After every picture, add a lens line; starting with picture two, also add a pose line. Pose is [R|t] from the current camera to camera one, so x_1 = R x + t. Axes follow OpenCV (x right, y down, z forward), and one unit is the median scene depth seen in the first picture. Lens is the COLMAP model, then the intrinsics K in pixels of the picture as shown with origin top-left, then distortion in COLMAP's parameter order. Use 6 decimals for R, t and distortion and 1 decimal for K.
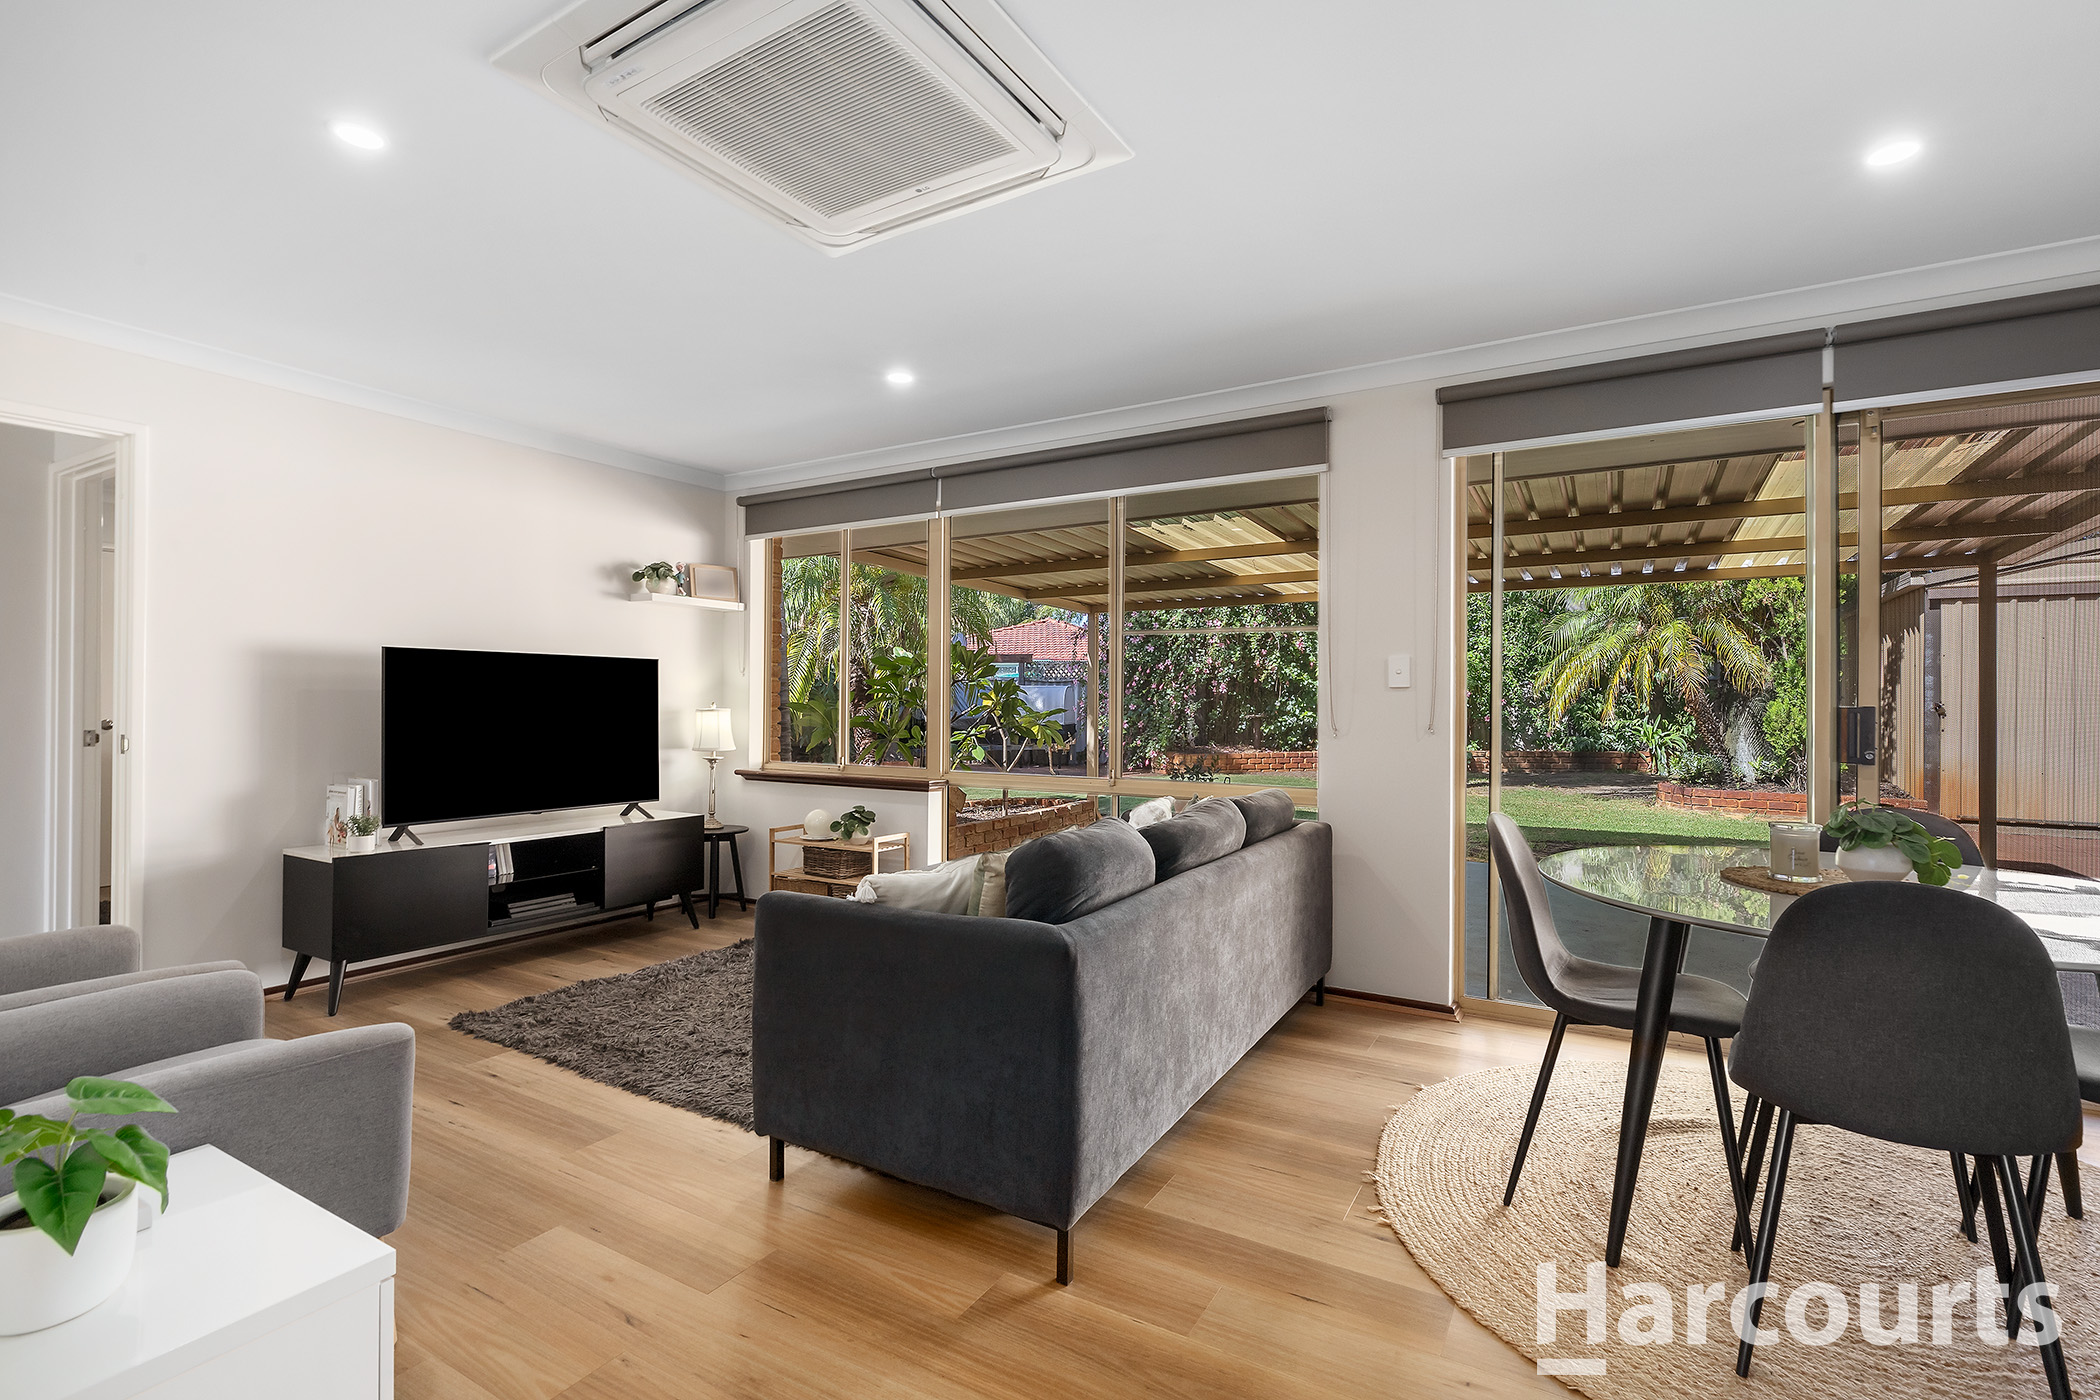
lens RADIAL K [[951.7, 0, 1029.7], [0, 951.7, 697.4], [0, 0, 1]] dist [-0.002998, -0.000866]
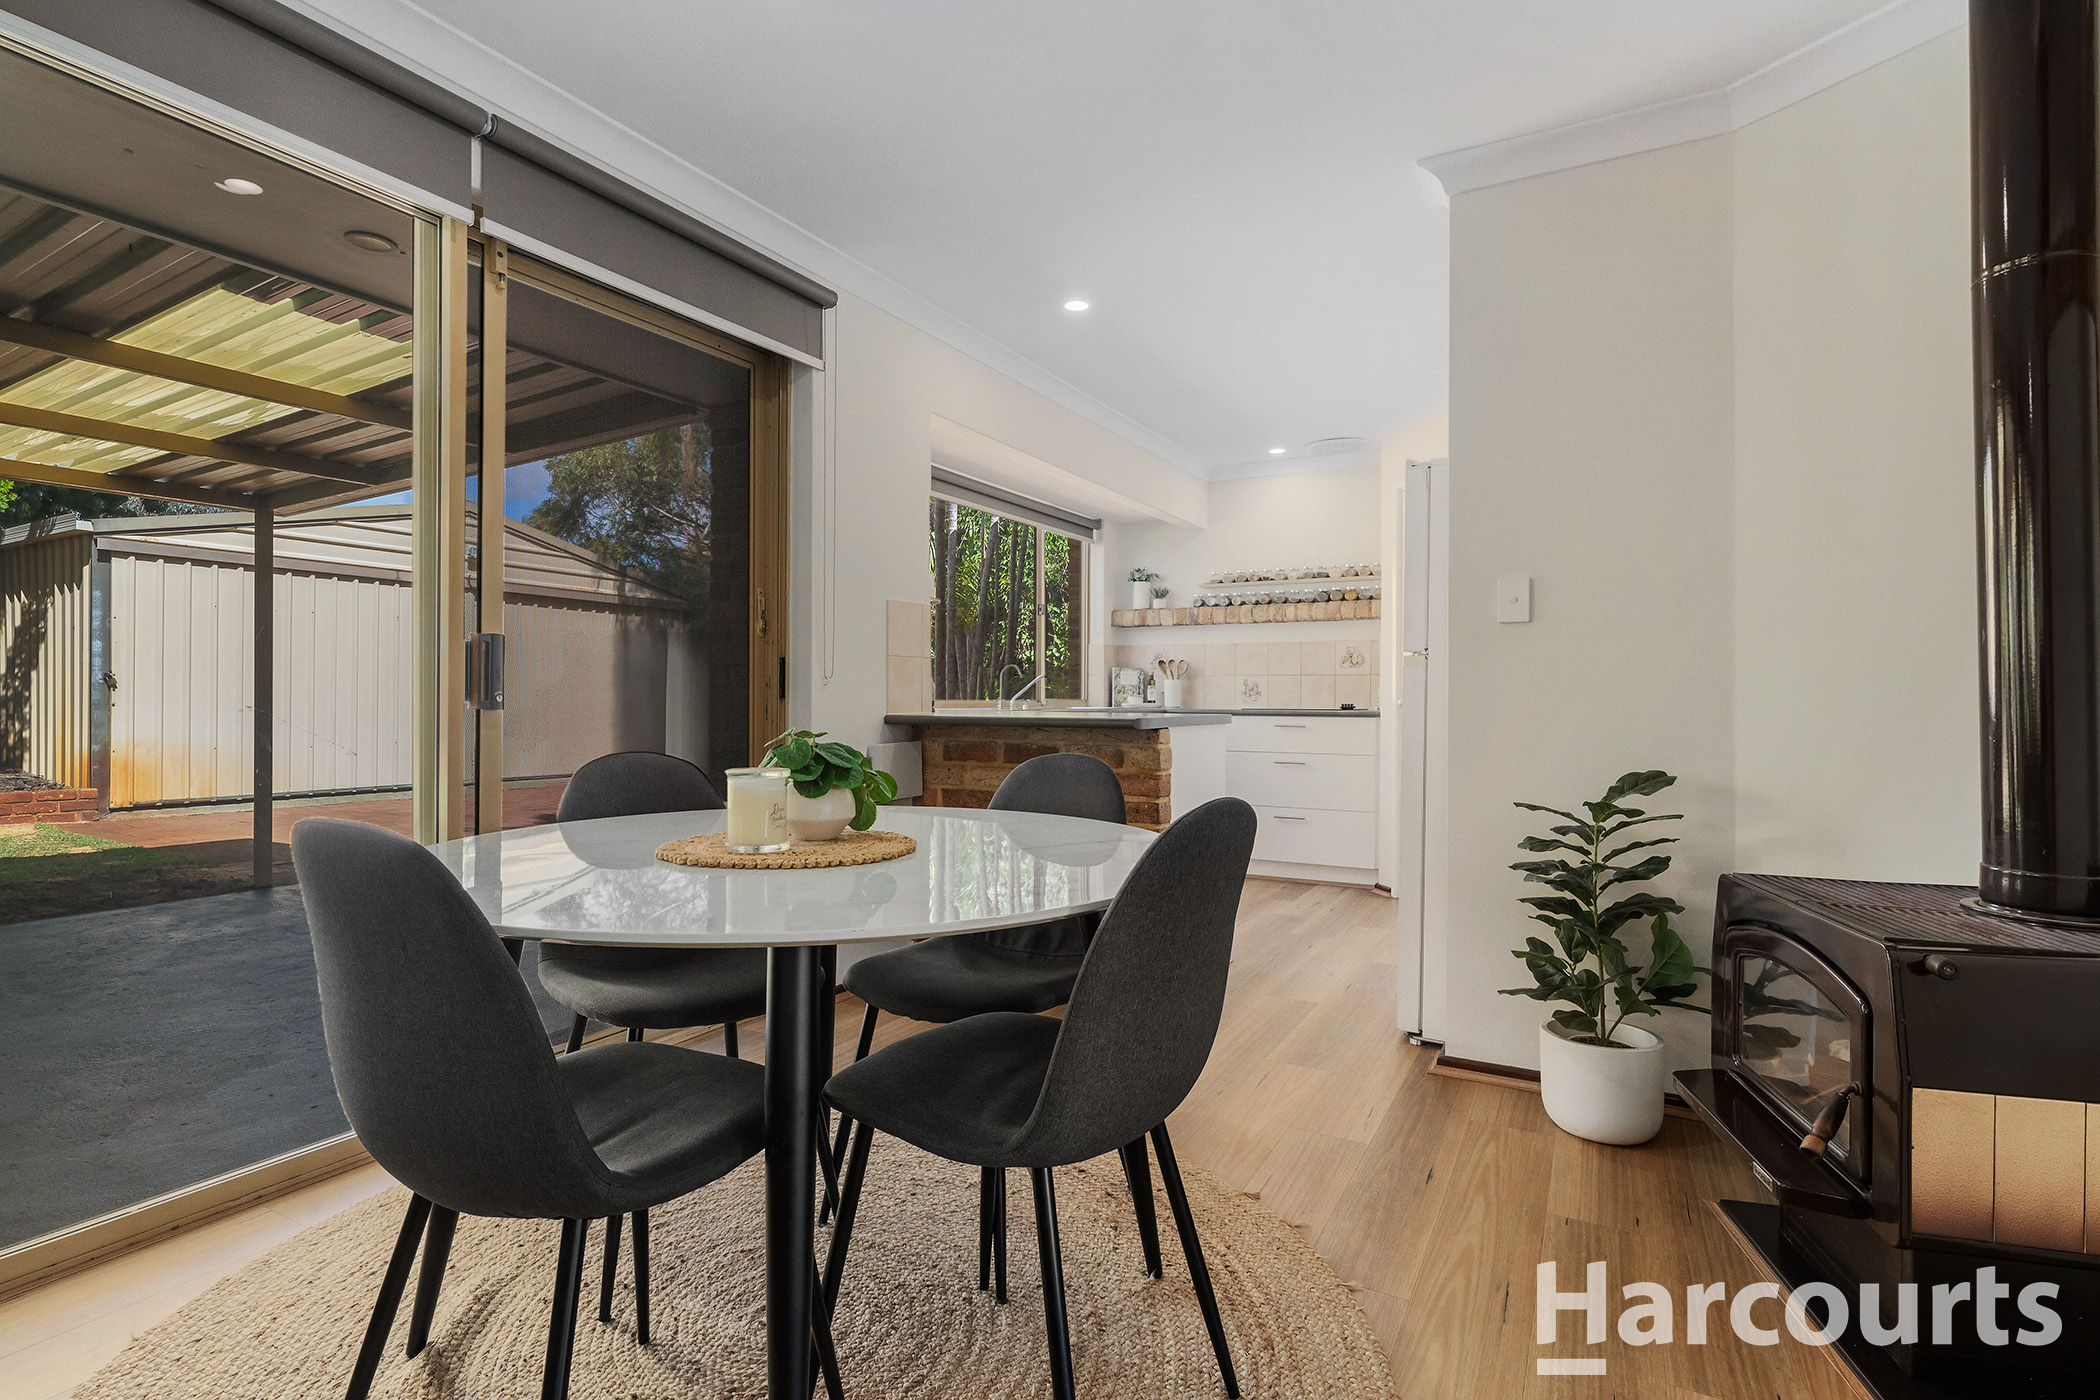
lens RADIAL K [[999.4, 0, 1069.0], [0, 999.4, 698.4], [0, 0, 1]] dist [0.002404, 0.000571]
pose [[-0.048472, -0.004668, 0.998814, 0.016586], [-0.010721, 0.999934, 0.004153, 0.015834], [-0.998767, -0.010507, -0.048519, 0.180906]]
